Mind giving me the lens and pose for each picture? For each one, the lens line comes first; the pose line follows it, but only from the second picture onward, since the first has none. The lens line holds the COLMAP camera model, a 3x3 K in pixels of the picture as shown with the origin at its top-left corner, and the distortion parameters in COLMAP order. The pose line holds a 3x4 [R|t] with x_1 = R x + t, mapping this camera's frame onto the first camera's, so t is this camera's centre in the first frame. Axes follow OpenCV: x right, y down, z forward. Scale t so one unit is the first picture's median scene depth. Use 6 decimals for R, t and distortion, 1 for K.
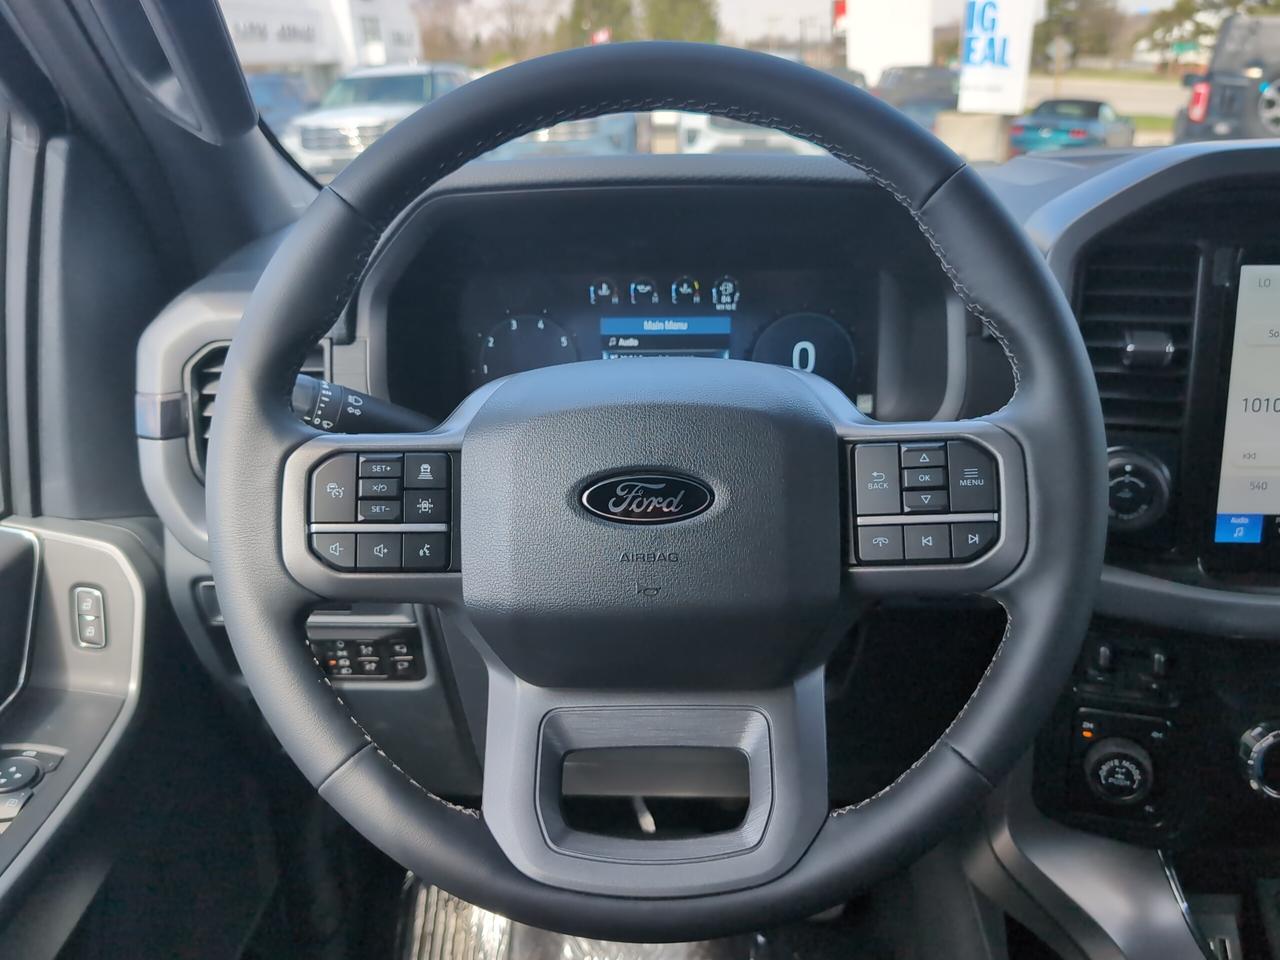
lens RADIAL K [[1058.2, 0, 640.0], [0, 1058.2, 480.0], [0, 0, 1]] dist [0.013233, -0.039120]
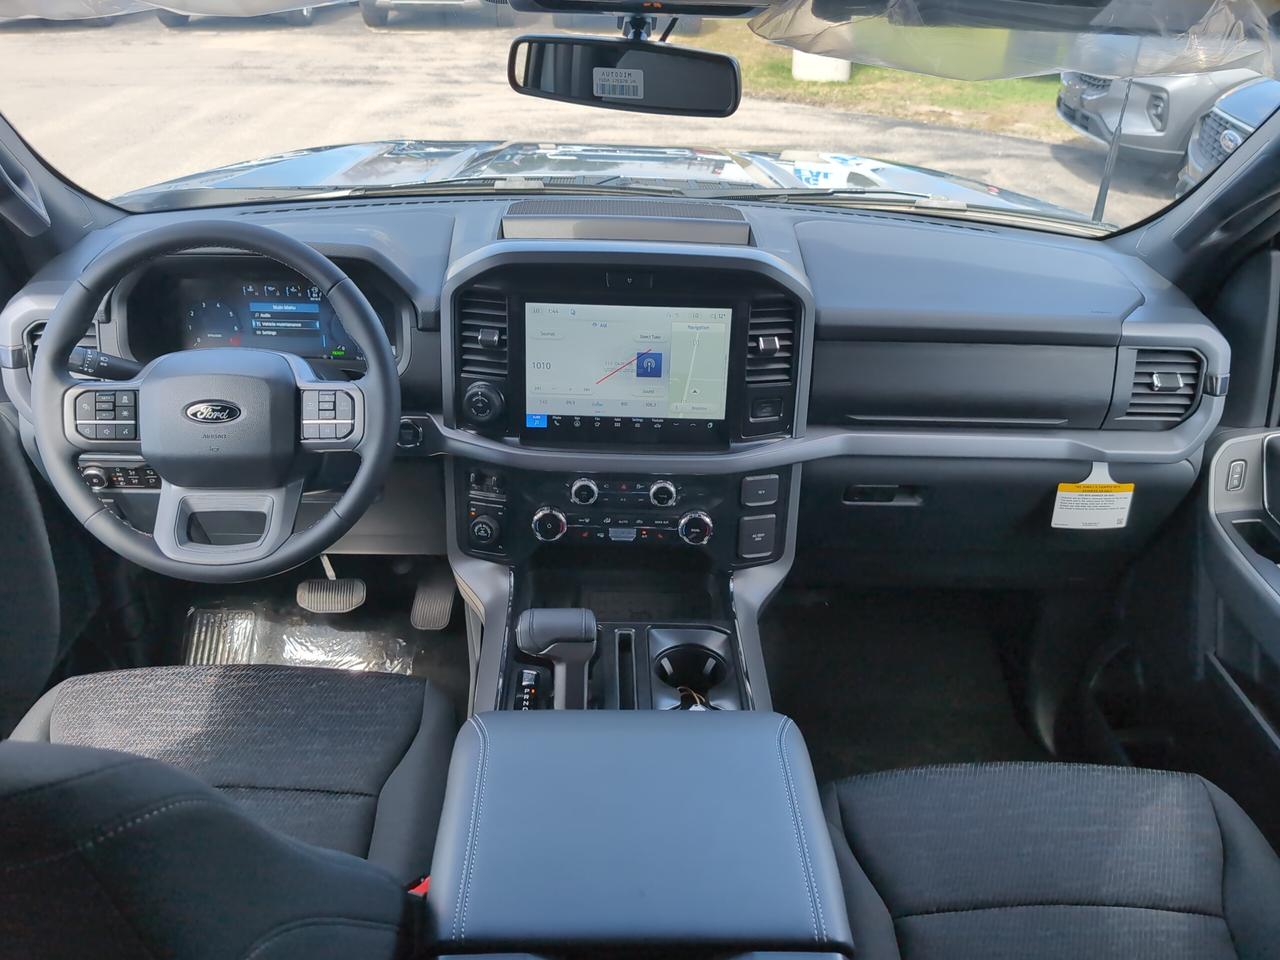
lens RADIAL K [[1058.2, 0, 640.0], [0, 1058.2, 480.0], [0, 0, 1]] dist [0.013233, -0.039120]
pose [[0.995063, 0.008659, 0.098871, 0.708495], [-0.023832, 0.987887, 0.153334, -0.216968], [-0.096346, -0.154933, 0.983216, -1.485814]]
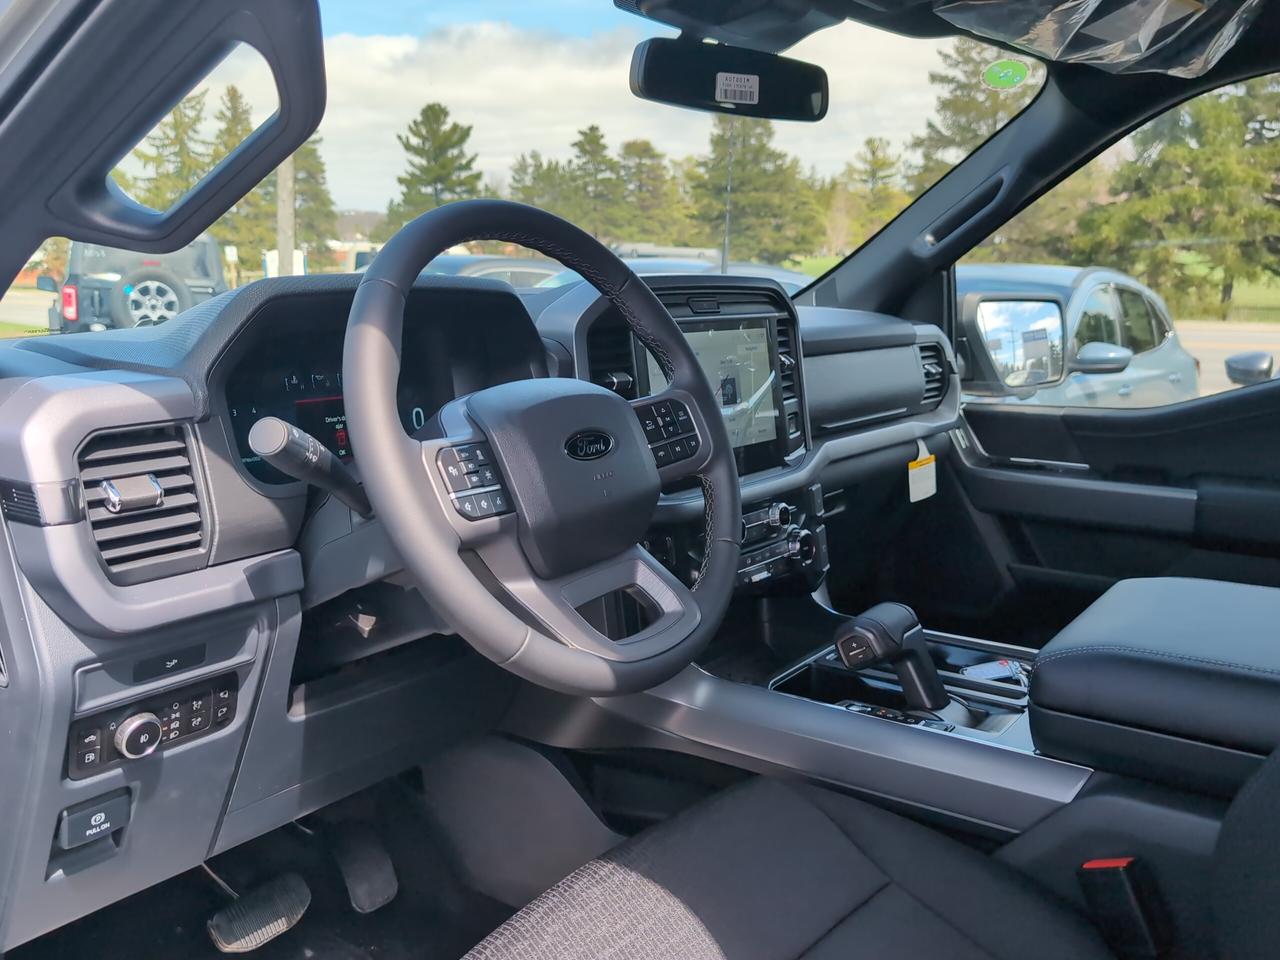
lens RADIAL K [[1105.8, 0, 640.0], [0, 1105.8, 480.0], [0, 0, 1]] dist [0.000729, -0.002491]
pose [[0.561115, -0.131037, 0.817300, -1.352493], [0.264495, 0.964008, -0.027030, 0.129188], [-0.784342, 0.231339, 0.575578, -0.125606]]
